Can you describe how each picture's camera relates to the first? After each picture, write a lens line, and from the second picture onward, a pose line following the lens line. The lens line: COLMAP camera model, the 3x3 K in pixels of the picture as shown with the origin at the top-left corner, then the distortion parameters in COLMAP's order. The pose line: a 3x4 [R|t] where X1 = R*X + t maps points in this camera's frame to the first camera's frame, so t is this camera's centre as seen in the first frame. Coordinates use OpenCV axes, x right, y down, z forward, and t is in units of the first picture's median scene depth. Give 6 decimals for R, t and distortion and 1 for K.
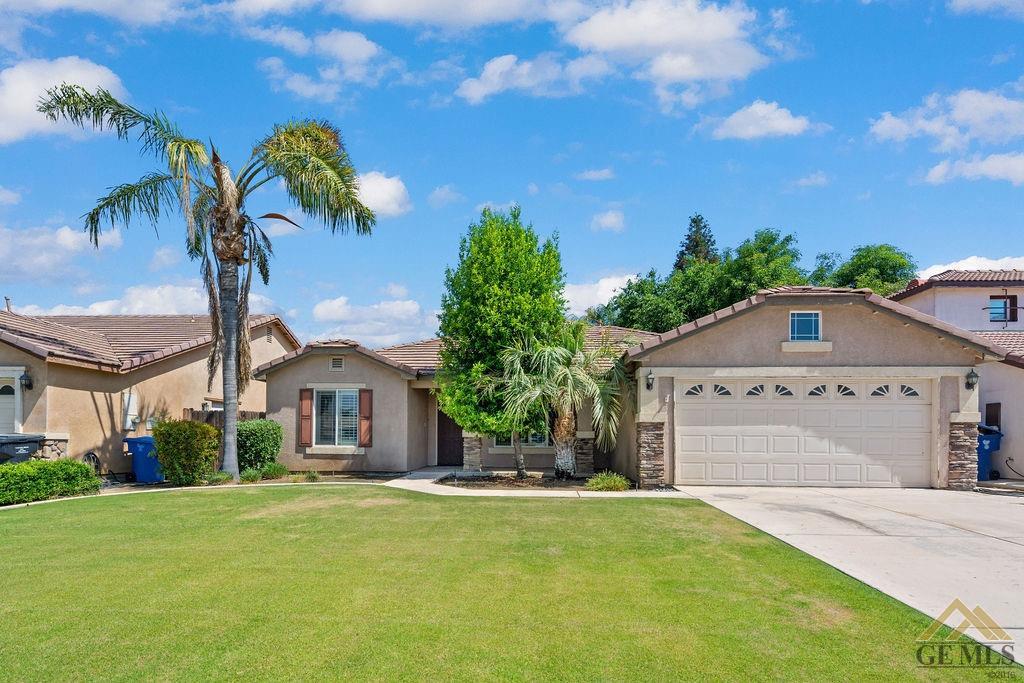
lens RADIAL K [[516.8, 0, 521.6], [0, 516.8, 439.2], [0, 0, 1]] dist [0.001104, 0.000054]
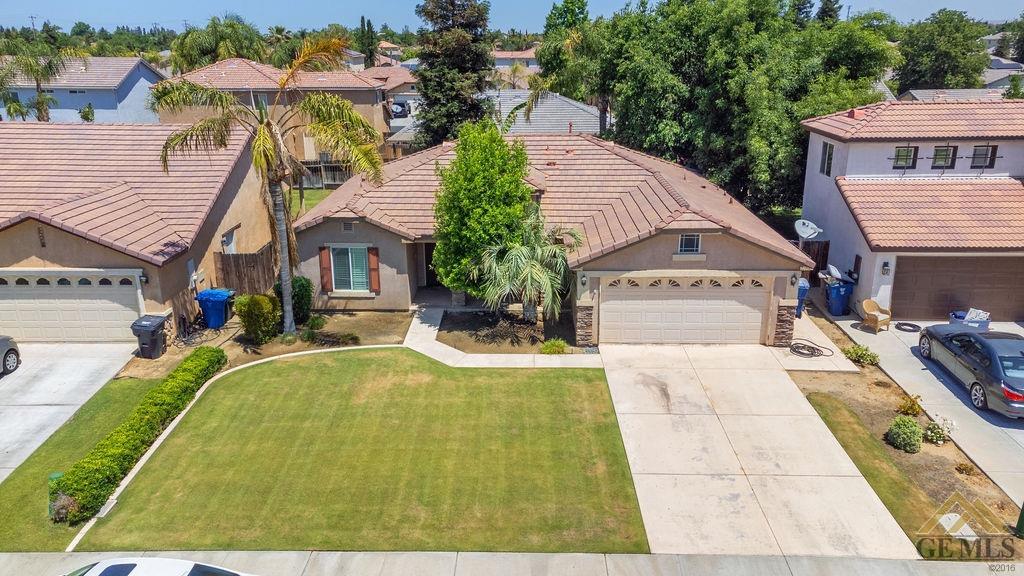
lens RADIAL K [[791.4, 0, 512.0], [0, 791.4, 288.0], [0, 0, 1]] dist [0.046325, 0.005631]
pose [[0.999624, -0.018022, 0.020671, -0.006273], [0.010853, 0.952184, 0.305334, -0.783500], [-0.025186, -0.304995, 0.952021, -1.164215]]
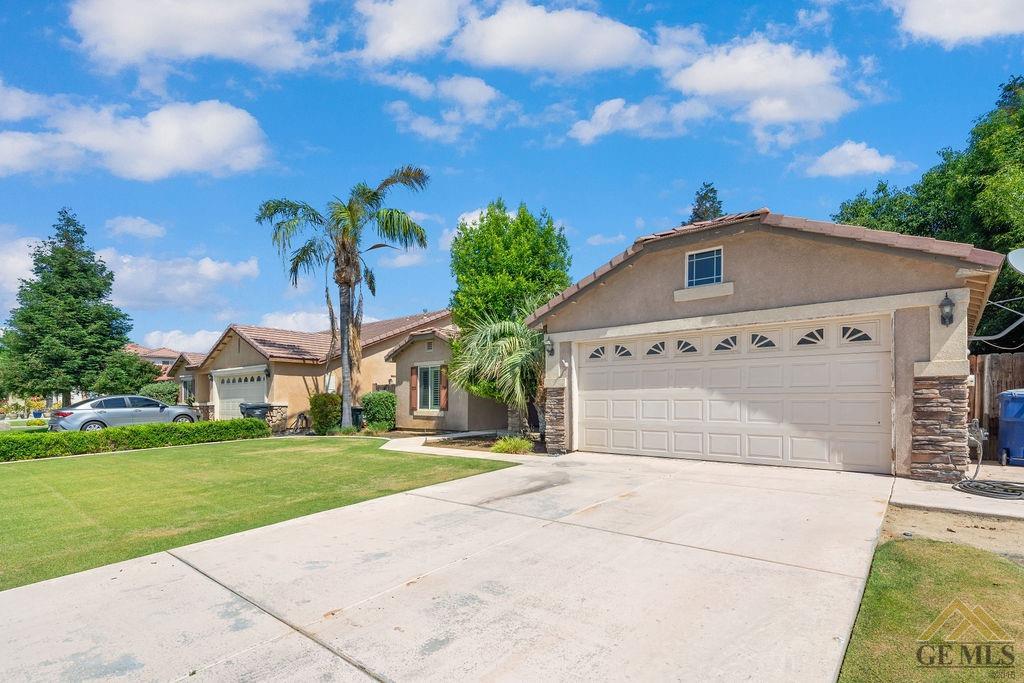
lens RADIAL K [[507.1, 0, 519.7], [0, 507.1, 401.6], [0, 0, 1]] dist [-0.002433, -0.000262]
pose [[0.793738, -0.008260, -0.608203, 0.797224], [0.010219, 0.999948, -0.000244, -0.006205], [0.608174, -0.006022, 0.793781, 0.170700]]
